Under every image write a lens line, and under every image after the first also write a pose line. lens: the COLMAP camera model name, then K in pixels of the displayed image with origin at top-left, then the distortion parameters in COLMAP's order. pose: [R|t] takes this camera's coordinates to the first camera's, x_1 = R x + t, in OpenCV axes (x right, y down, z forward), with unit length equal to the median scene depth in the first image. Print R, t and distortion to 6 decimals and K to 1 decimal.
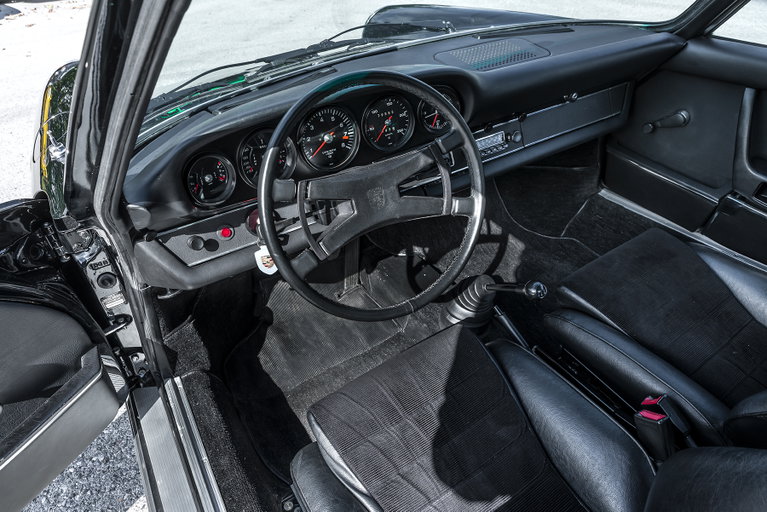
lens RADIAL K [[530.2, 0, 383.5], [0, 530.2, 256.0], [0, 0, 1]] dist [0.033346, -0.000249]
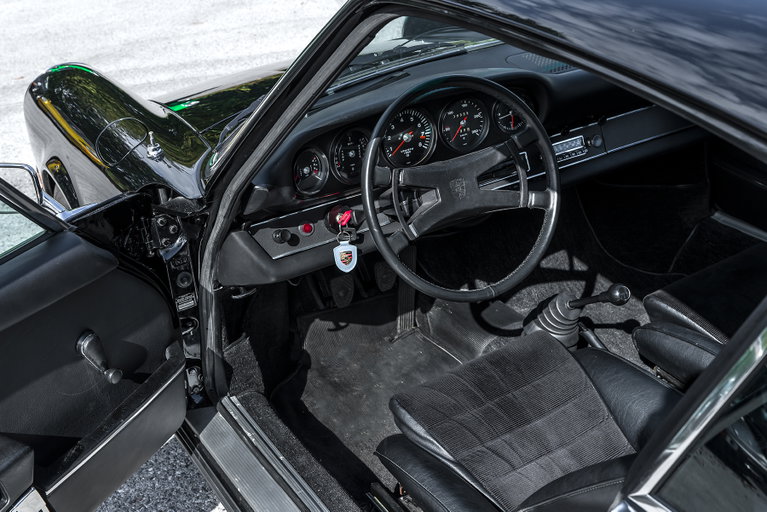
lens RADIAL K [[1078.5, 0, 383.5], [0, 1078.5, 256.0], [0, 0, 1]] dist [0.042465, 0.084840]
pose [[0.999974, -0.004827, -0.005313, -0.136771], [0.003925, 0.987390, -0.158256, 0.331180], [0.006010, 0.158231, 0.987384, -1.015445]]
